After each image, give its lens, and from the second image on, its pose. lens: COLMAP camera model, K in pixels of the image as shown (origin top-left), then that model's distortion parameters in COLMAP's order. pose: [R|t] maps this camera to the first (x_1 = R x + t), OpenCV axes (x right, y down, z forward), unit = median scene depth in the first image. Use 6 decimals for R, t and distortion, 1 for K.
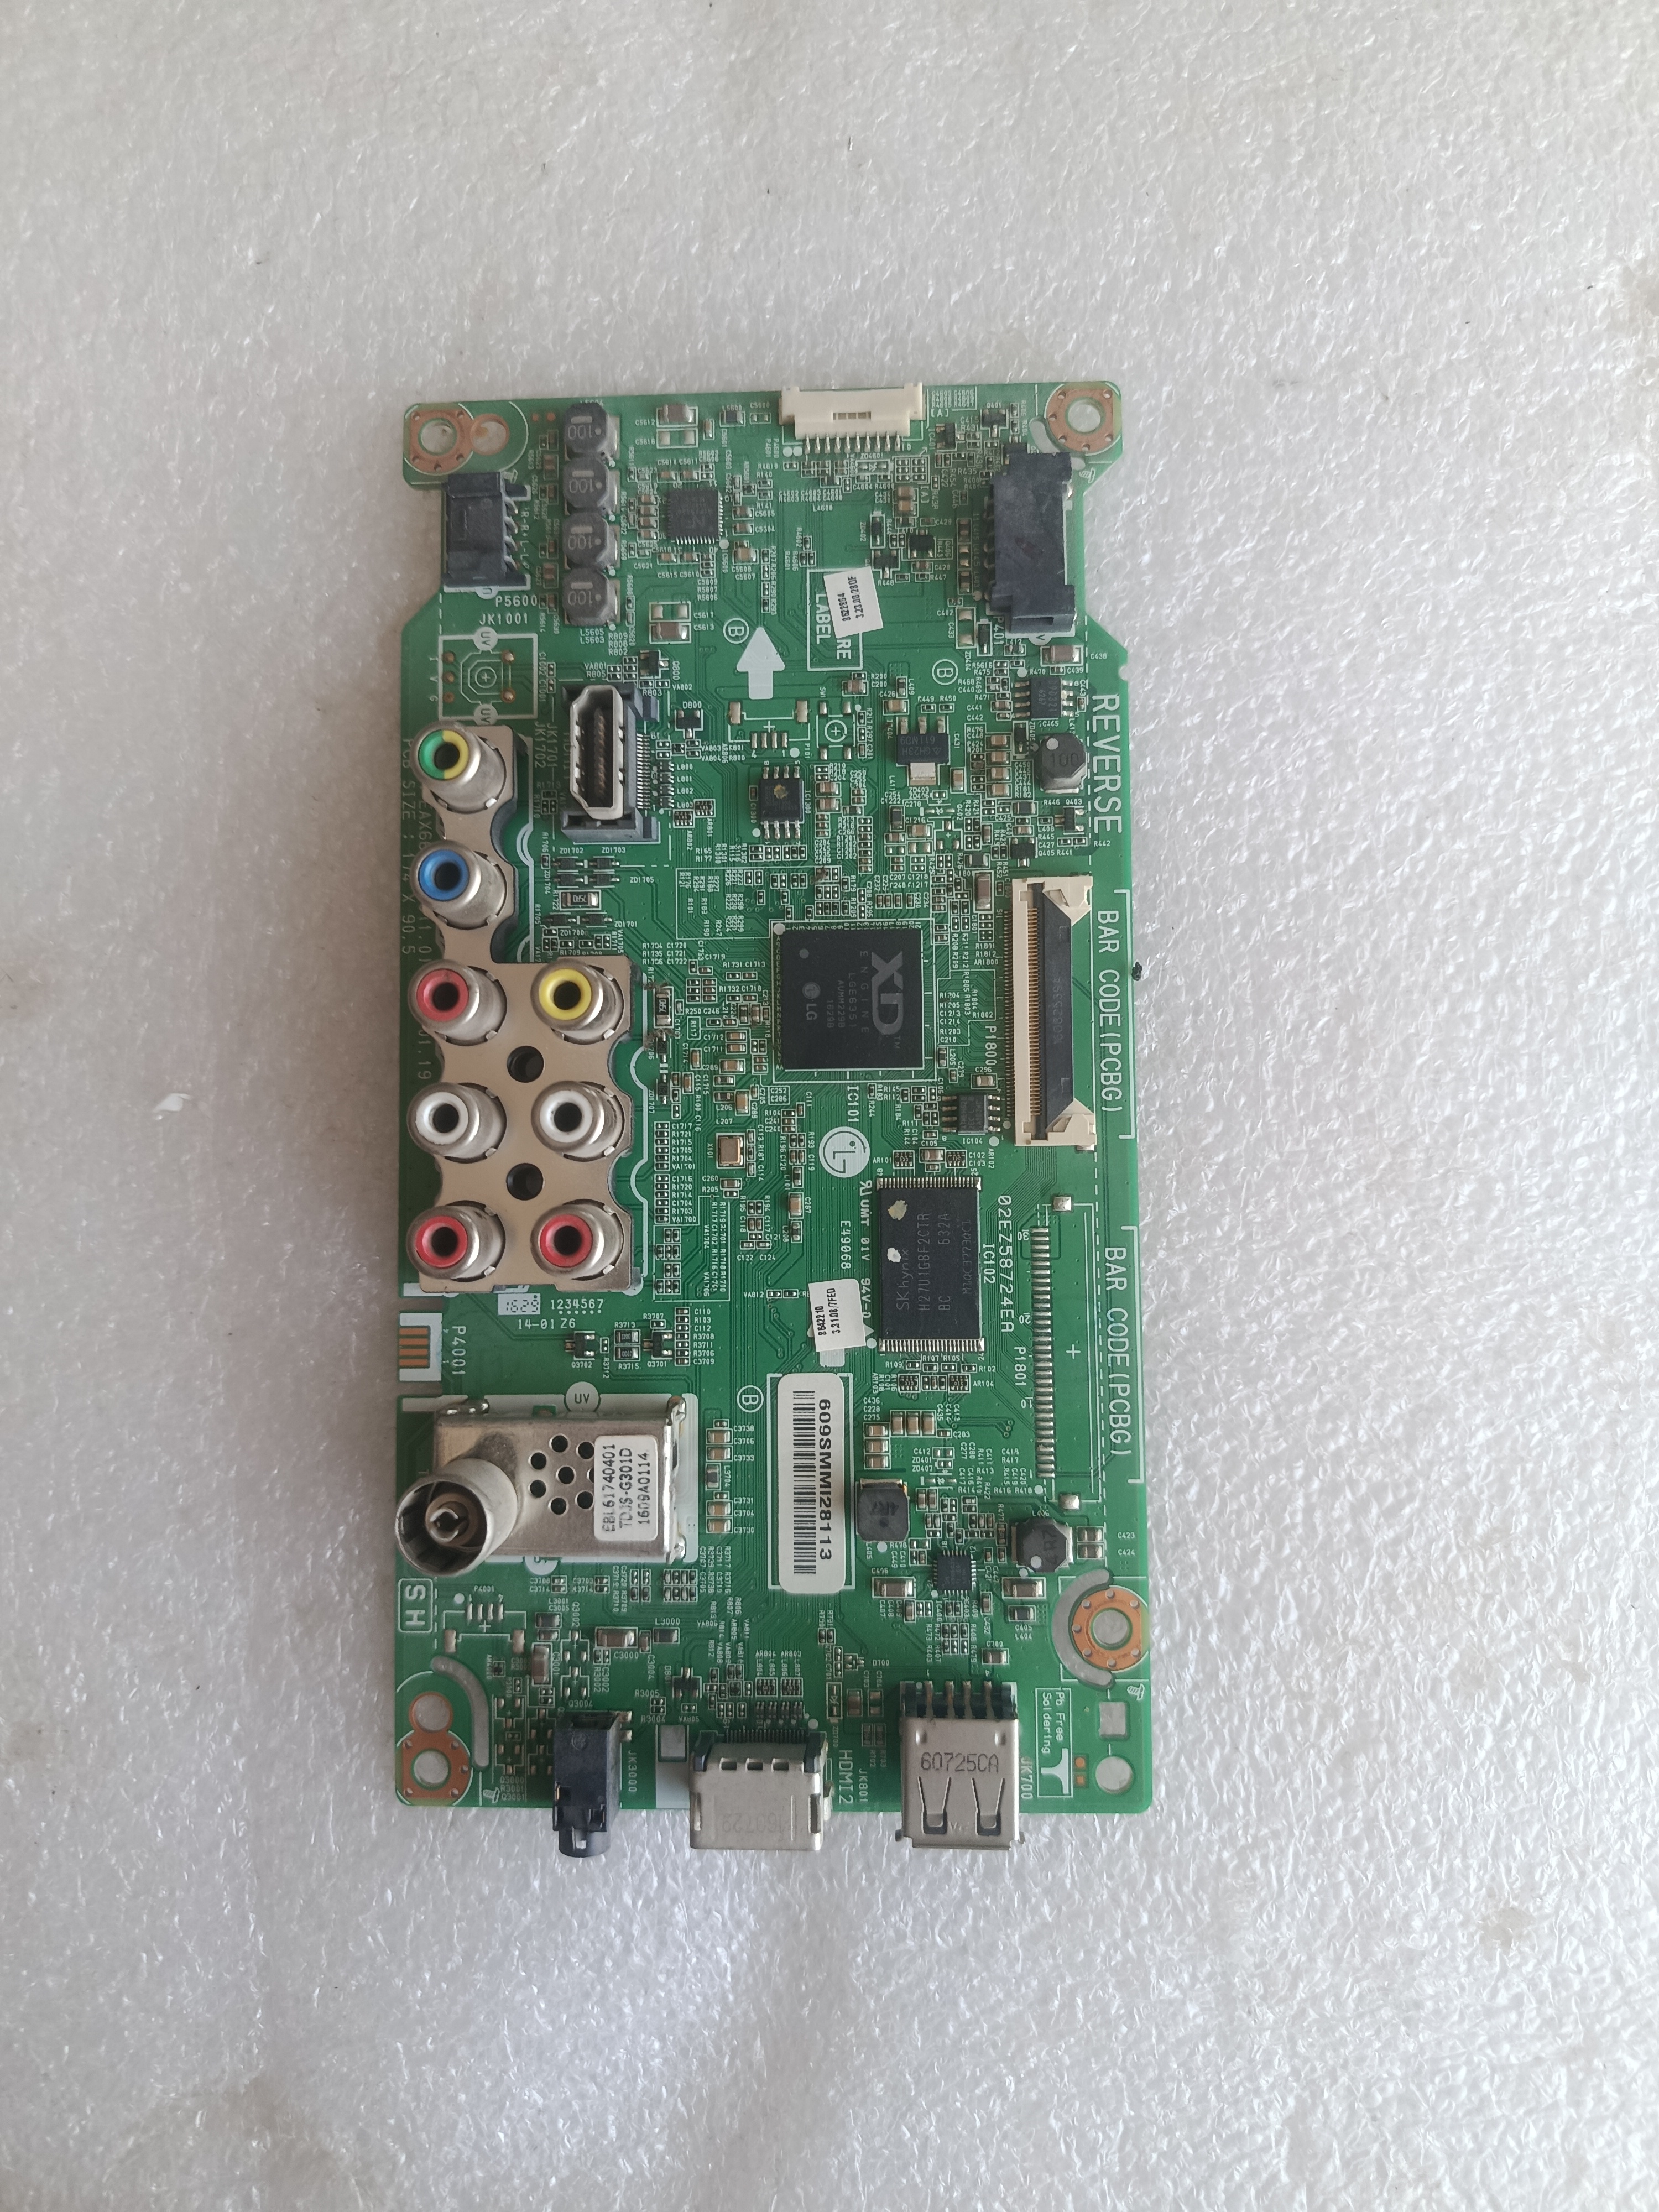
lens RADIAL K [[1506.3, 0, 820.9], [0, 1506.3, 1106.7], [0, 0, 1]] dist [-0.061956, 0.028272]
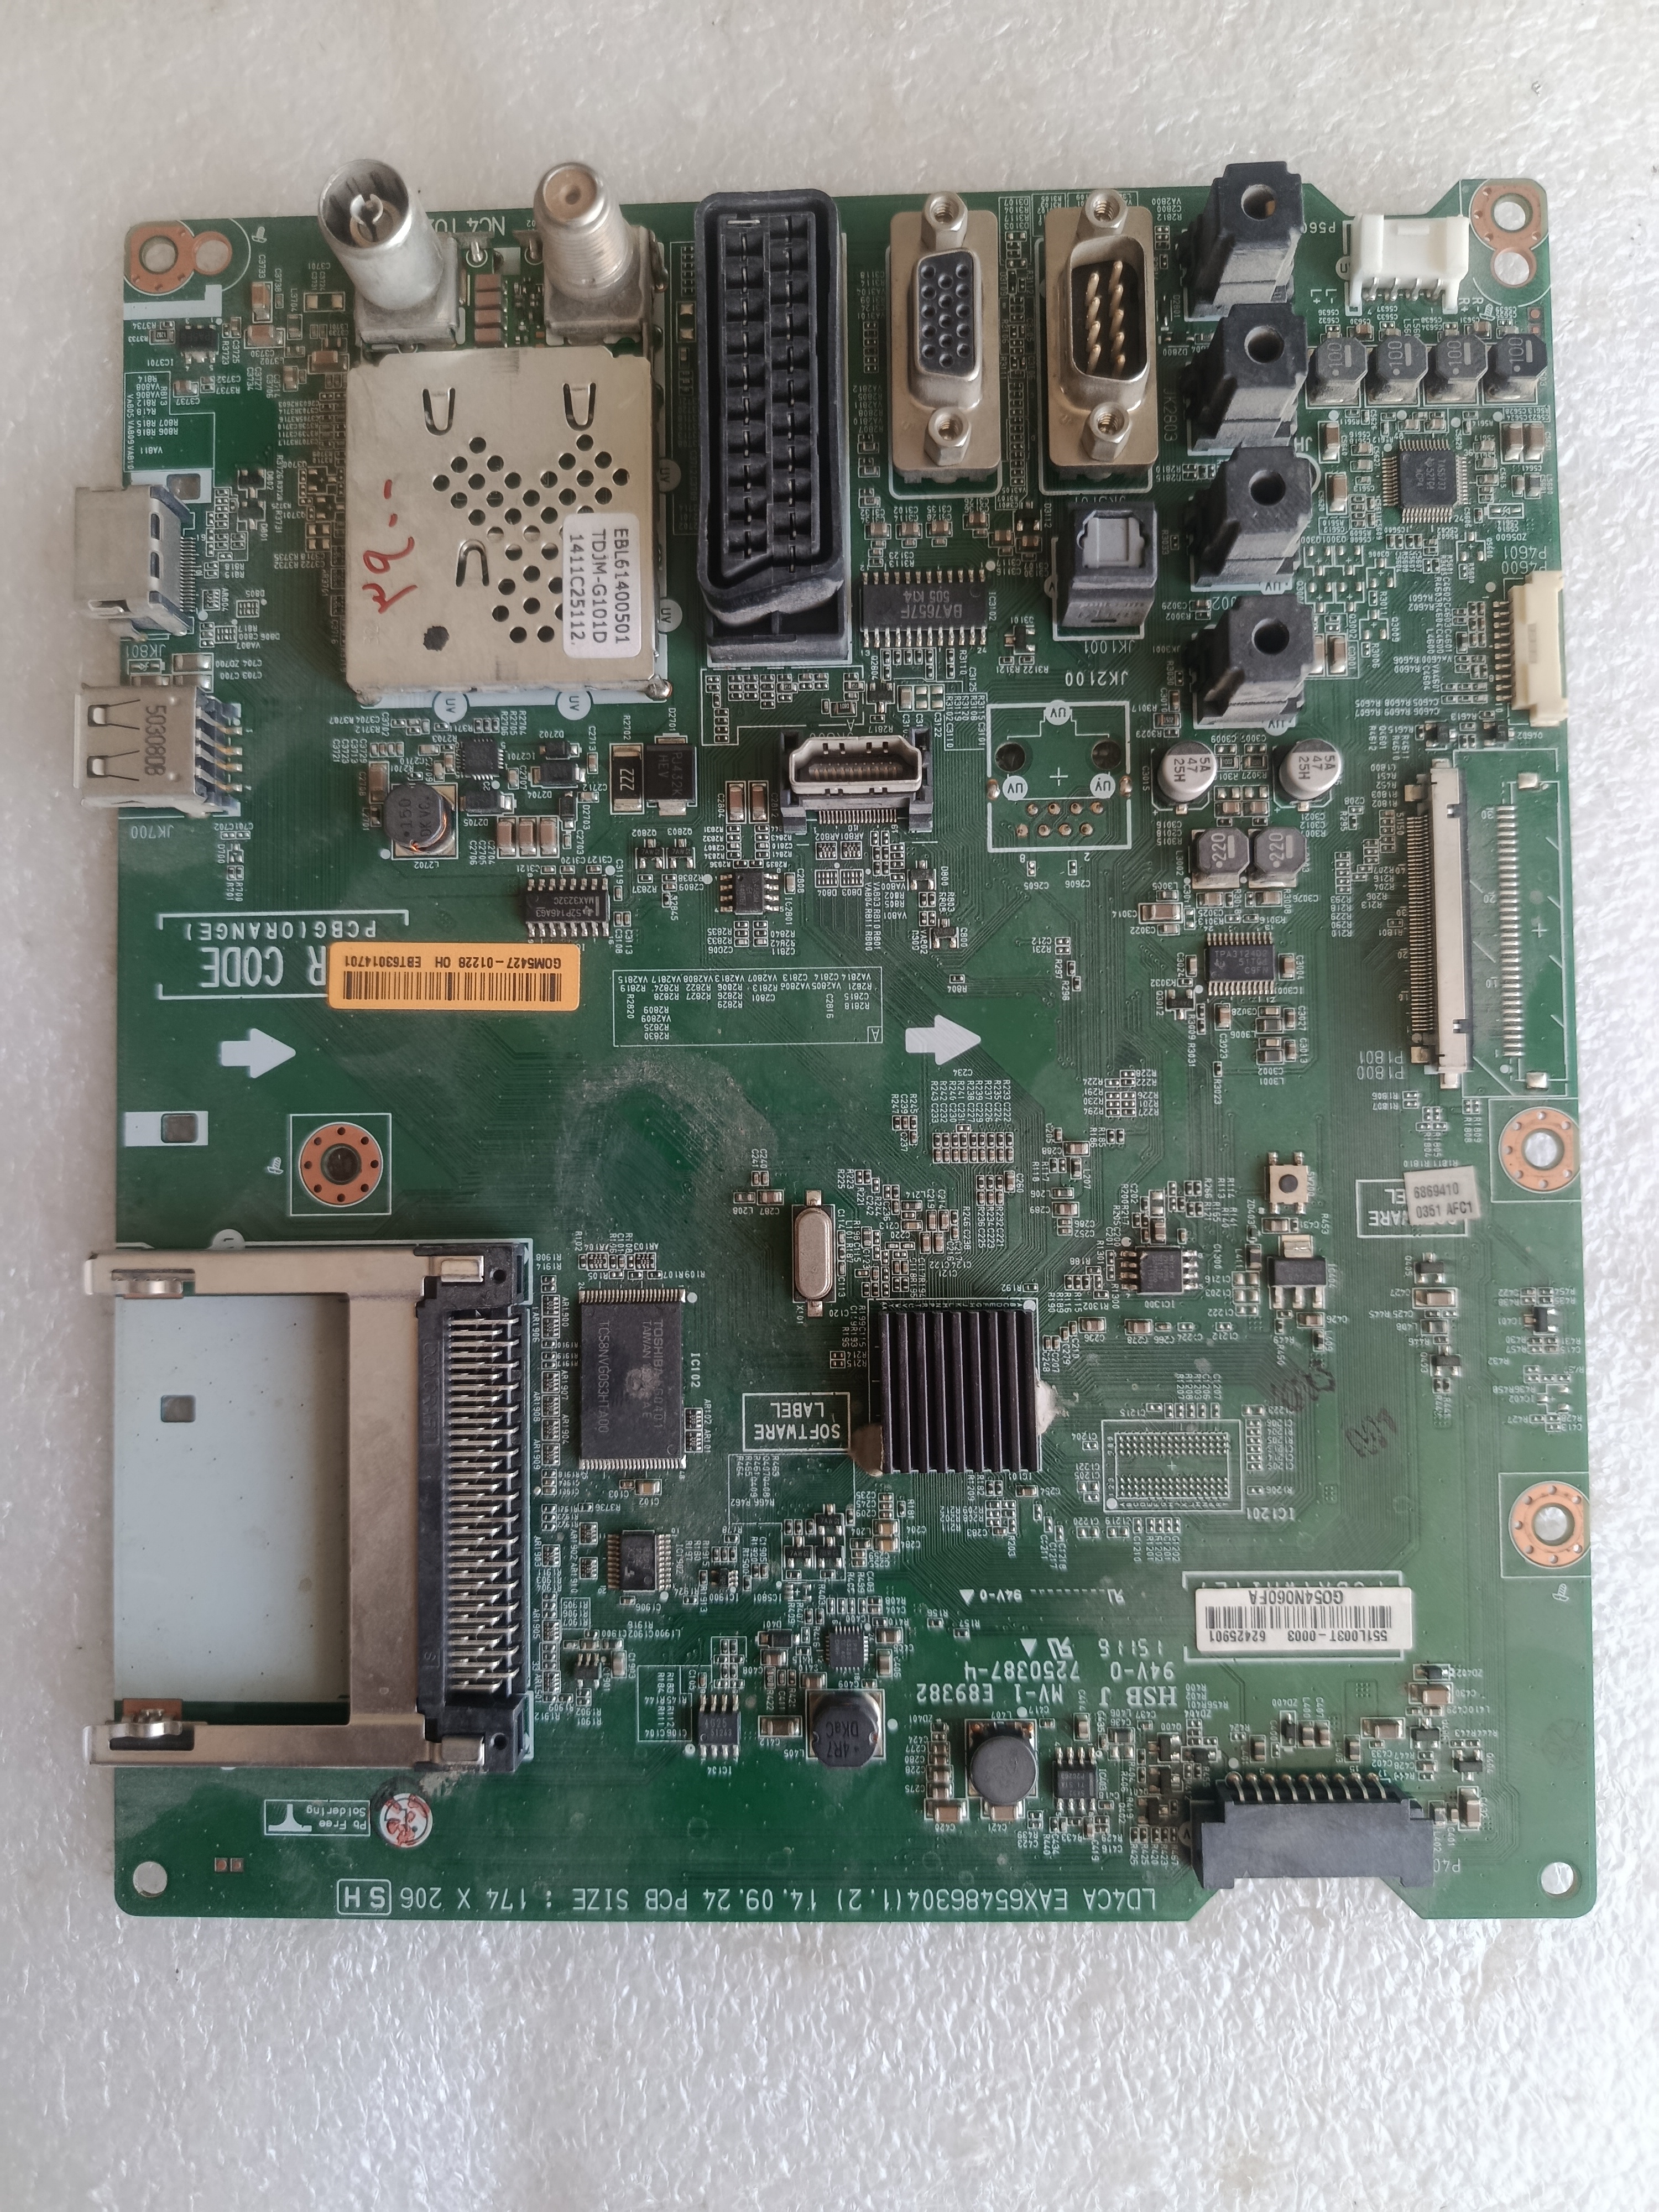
lens RADIAL K [[1506.3, 0, 820.9], [0, 1506.3, 1106.7], [0, 0, 1]] dist [-0.061956, 0.028272]
pose [[0.999531, -0.020800, 0.022493, 0.170343], [0.020390, 0.999624, 0.018327, -0.186062], [-0.022866, -0.017860, 0.999579, 0.028385]]
